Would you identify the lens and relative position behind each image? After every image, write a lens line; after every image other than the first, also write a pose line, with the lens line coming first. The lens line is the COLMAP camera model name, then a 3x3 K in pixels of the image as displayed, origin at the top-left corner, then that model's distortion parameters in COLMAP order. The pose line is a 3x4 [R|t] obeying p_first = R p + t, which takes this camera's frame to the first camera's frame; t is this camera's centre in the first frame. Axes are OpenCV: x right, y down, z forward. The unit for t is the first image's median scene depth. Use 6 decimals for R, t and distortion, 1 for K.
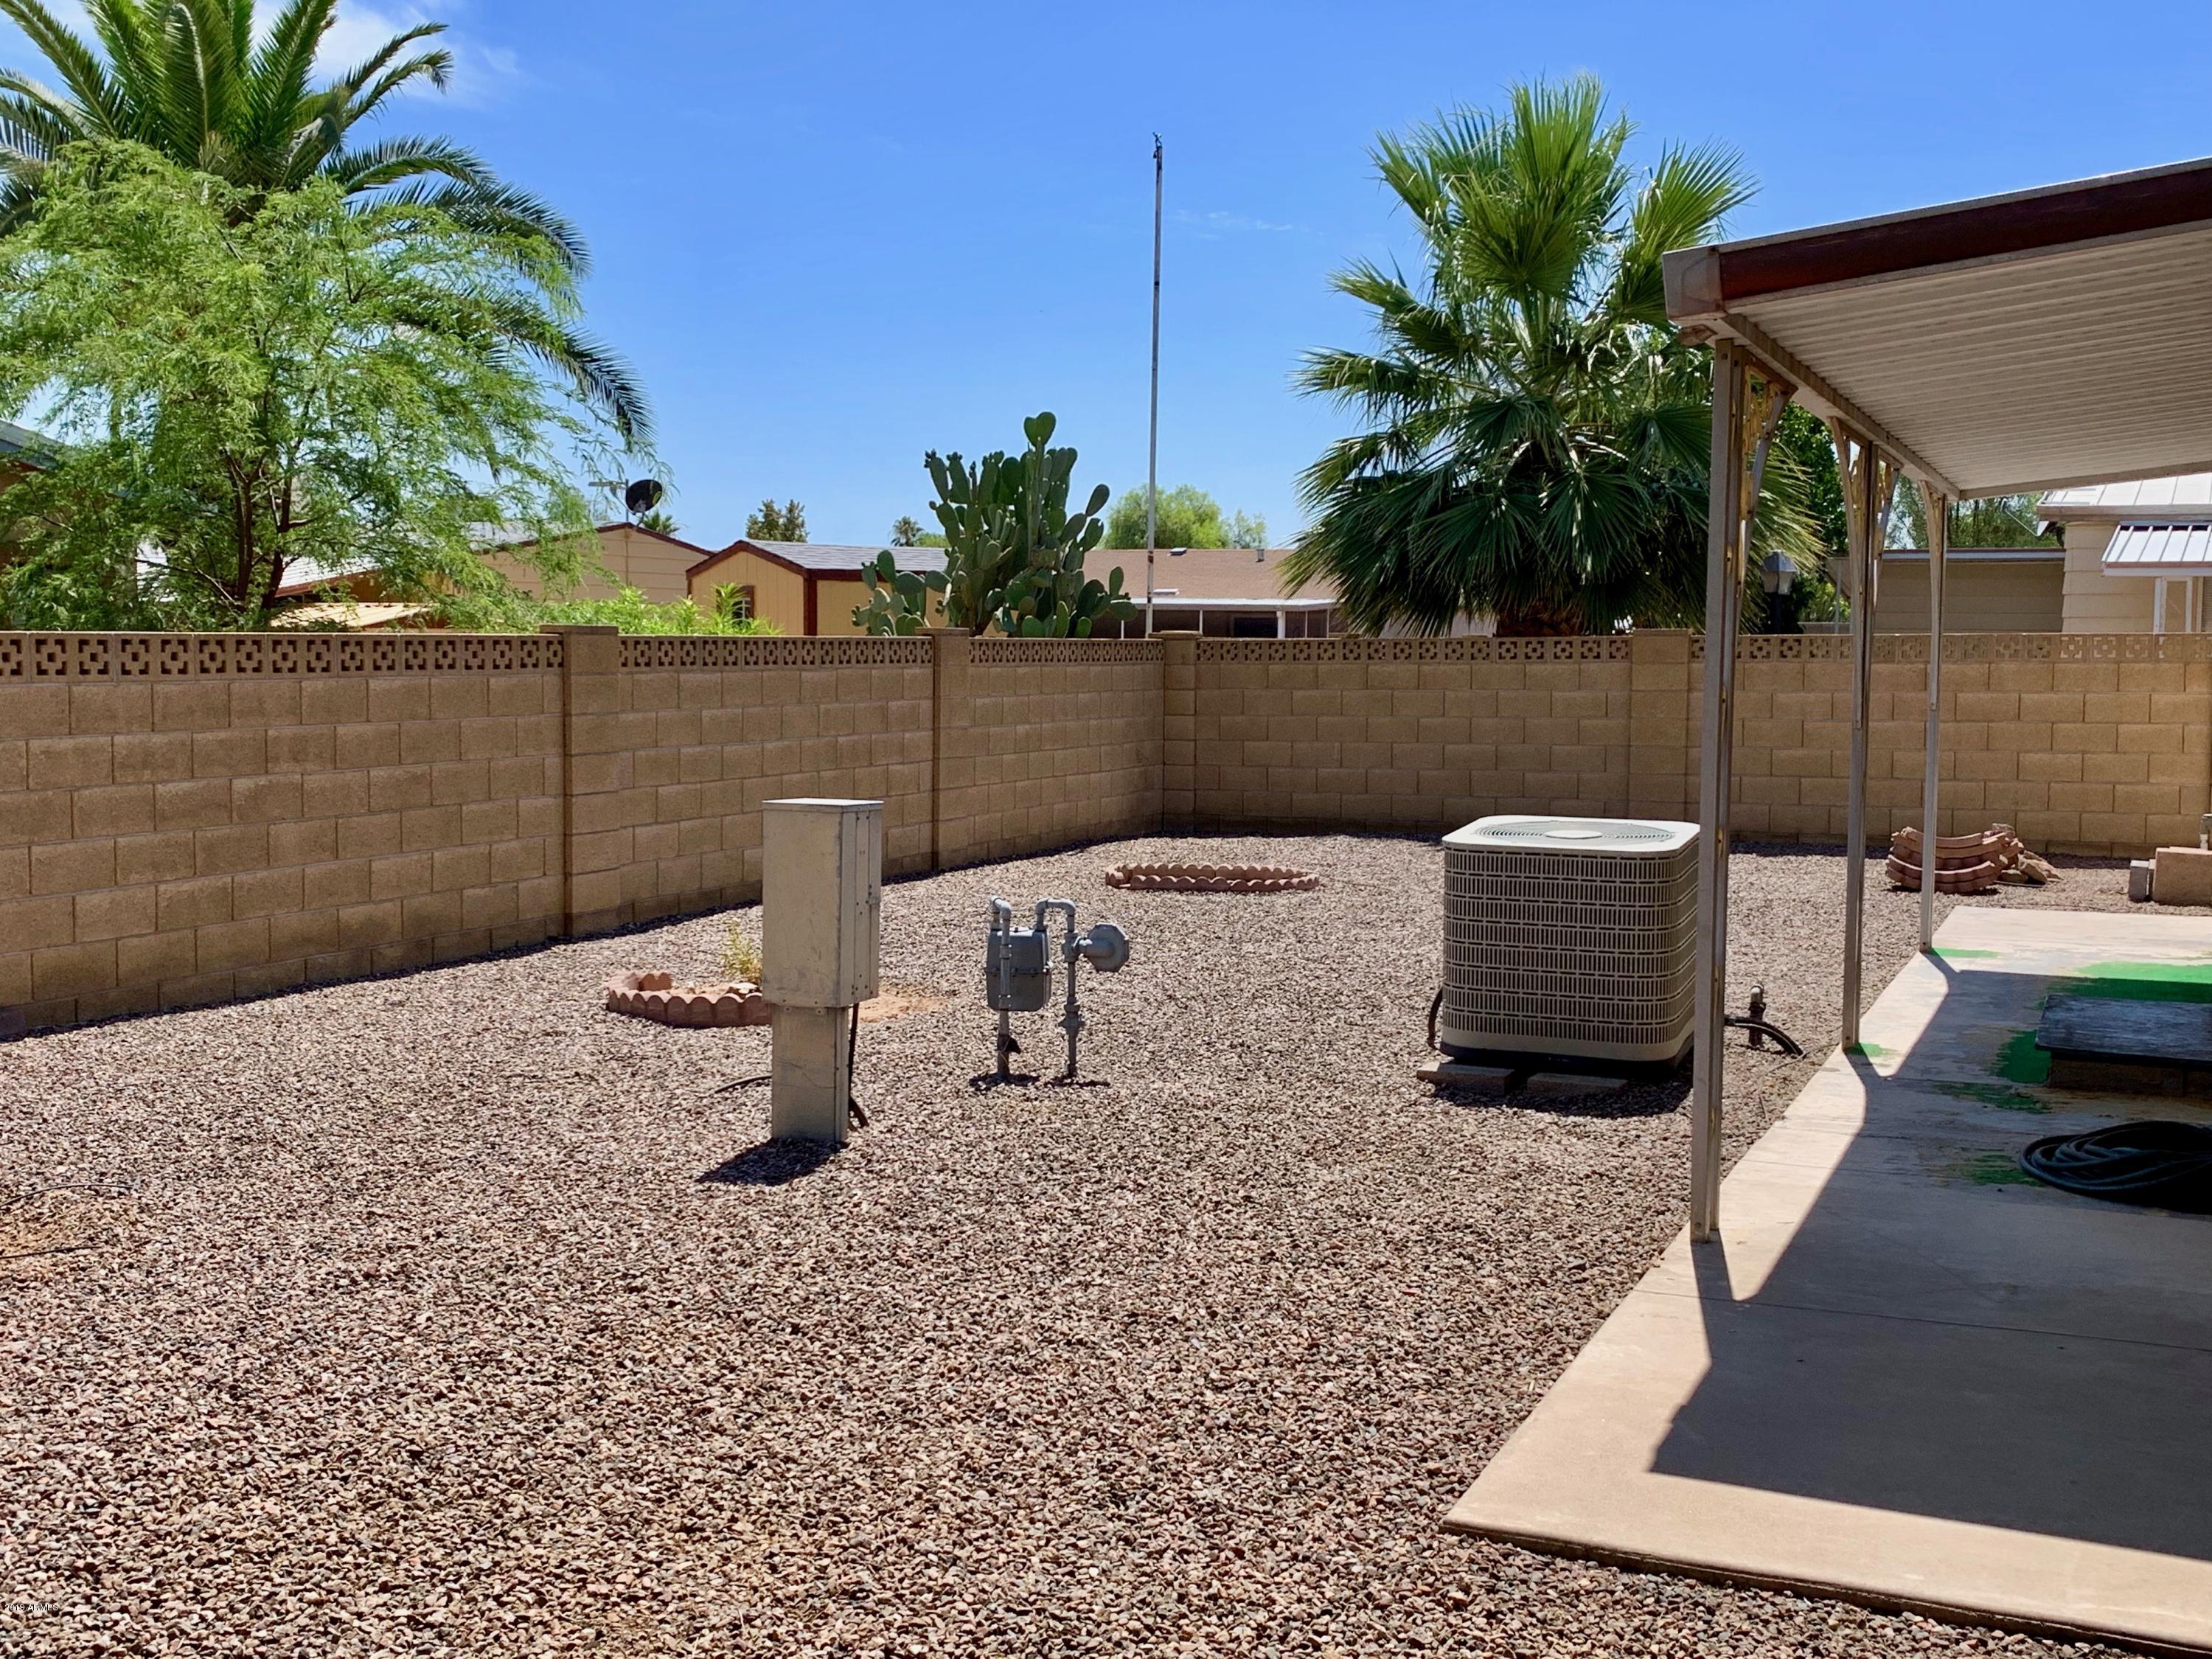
lens RADIAL K [[2319.9, 0, 1102.1], [0, 2319.9, 827.9], [0, 0, 1]] dist [0.013802, -0.102990]
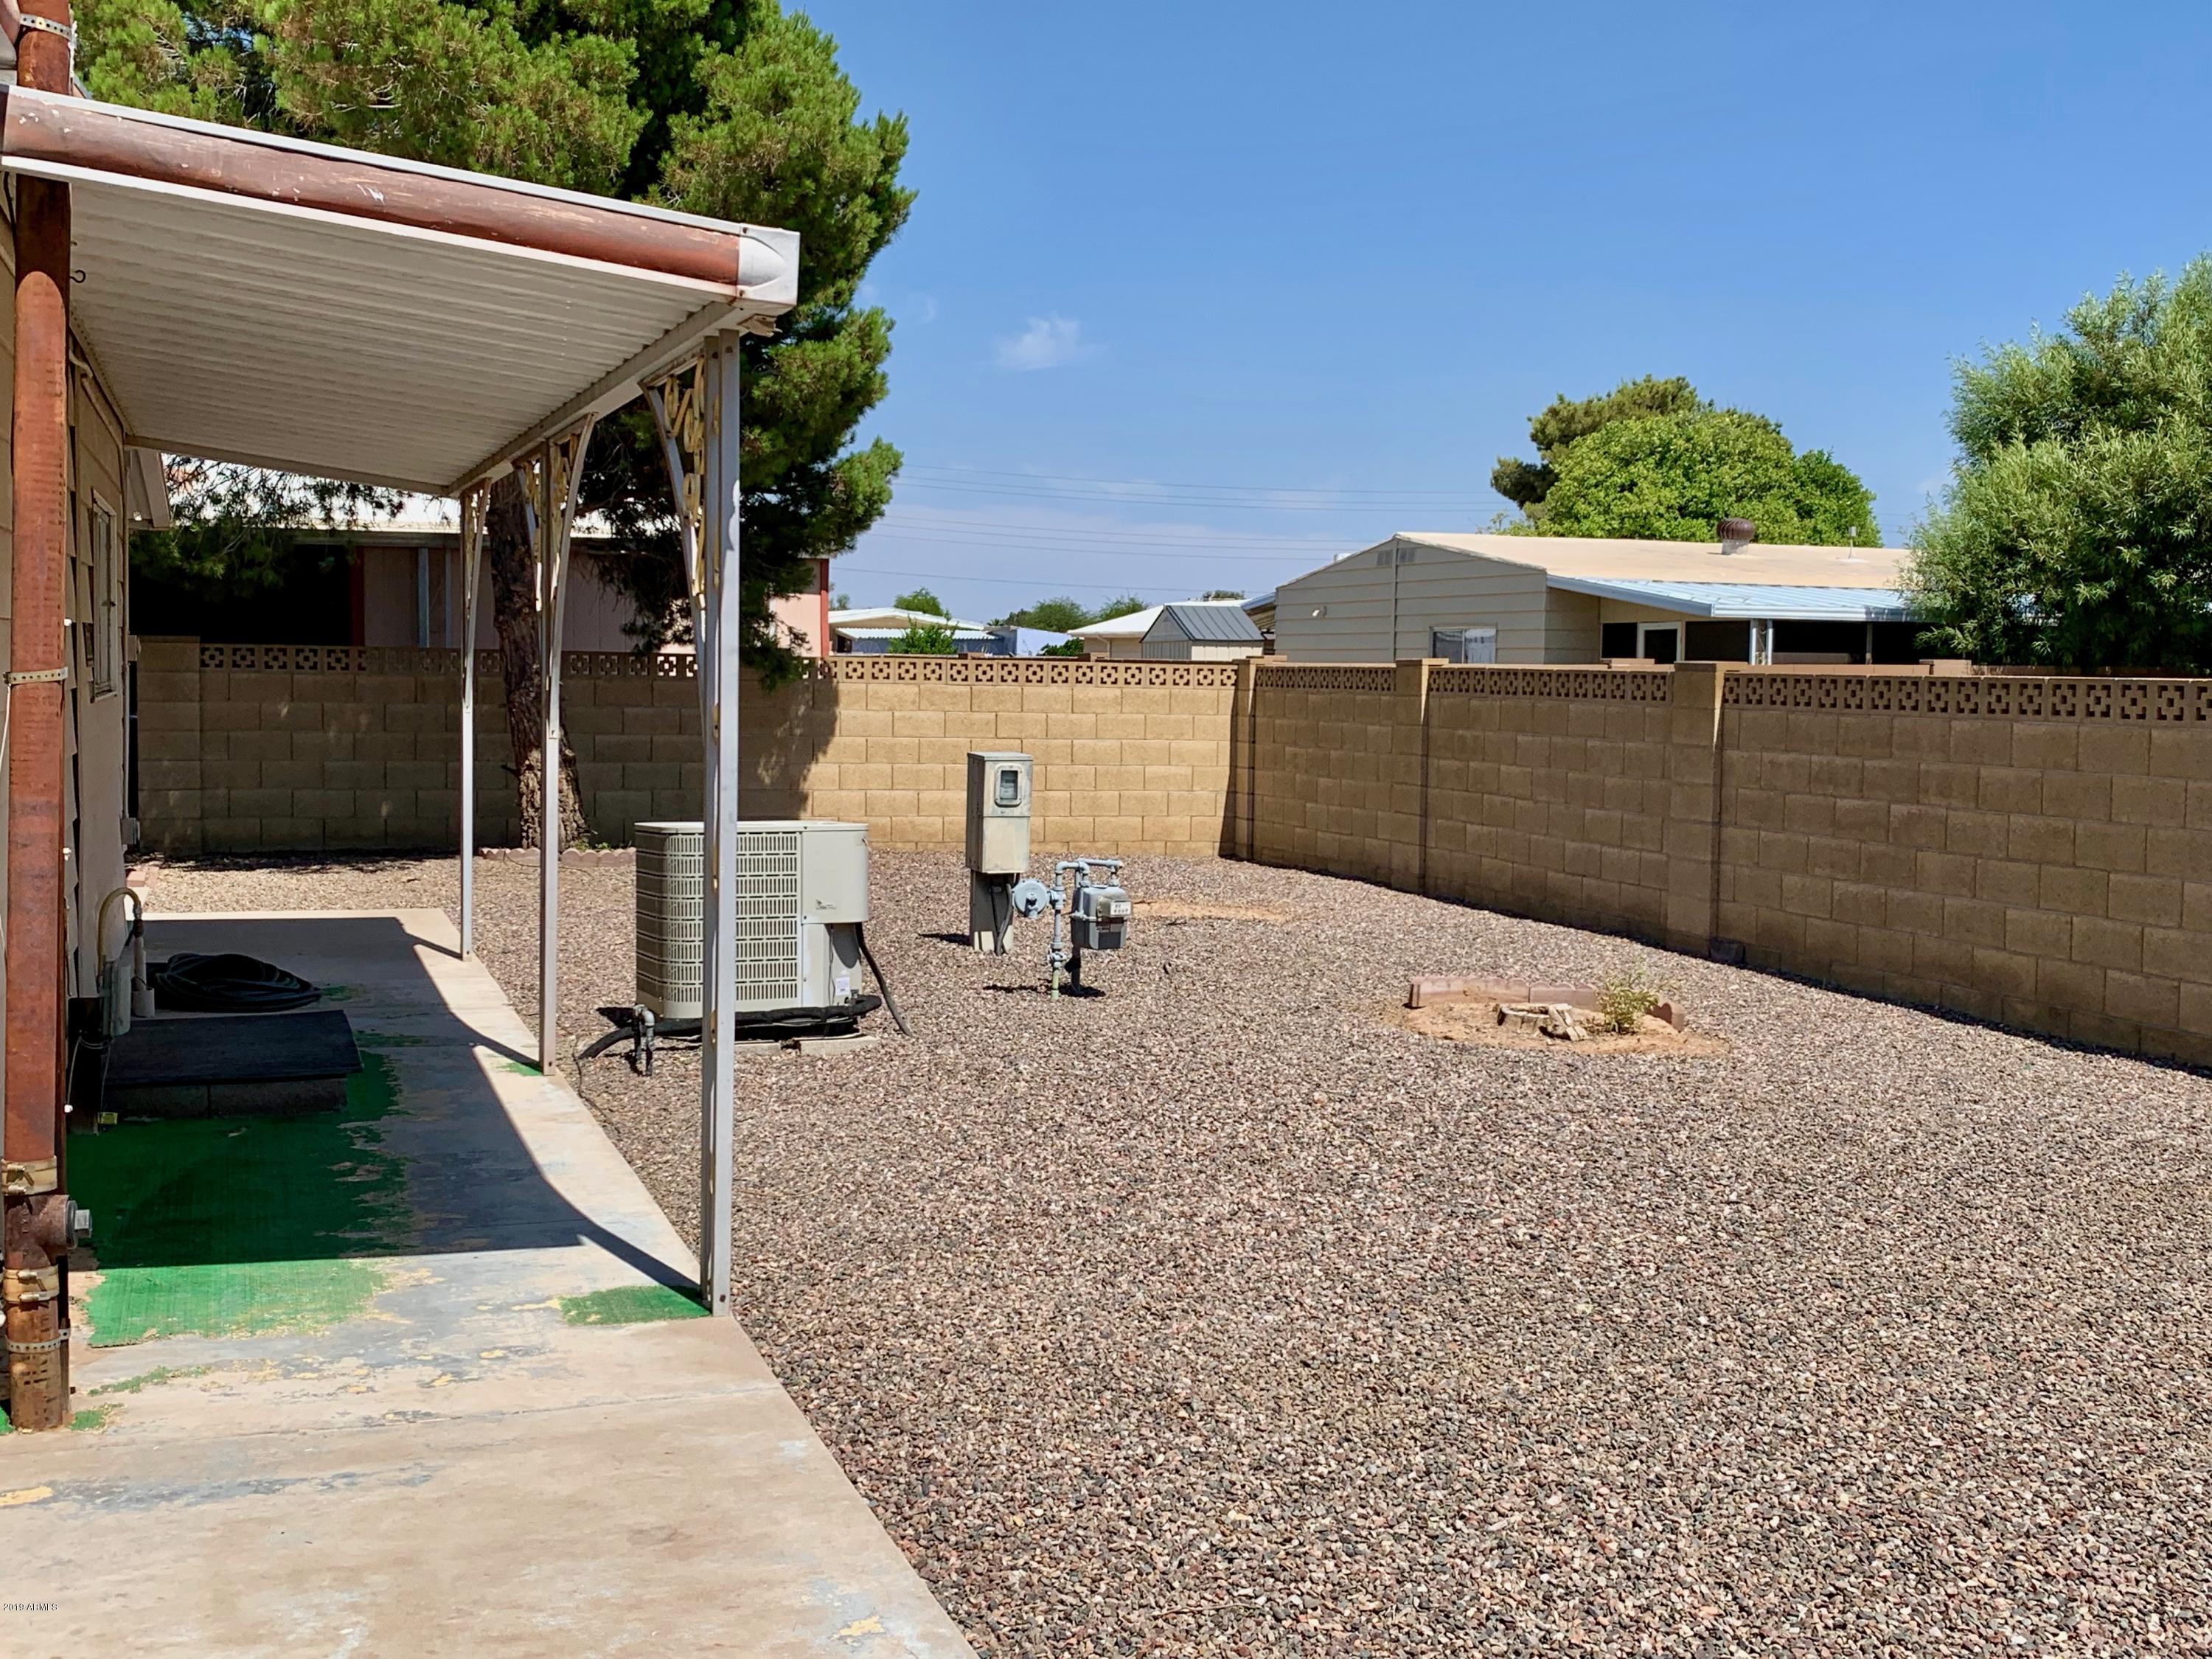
lens RADIAL K [[2319.9, 0, 1102.1], [0, 2319.9, 827.9], [0, 0, 1]] dist [0.013802, -0.102990]
pose [[-0.718901, 0.032530, -0.694351, 0.661719], [-0.075963, 0.989245, 0.124994, -0.117006], [0.690949, 0.142603, -0.708699, 1.481300]]
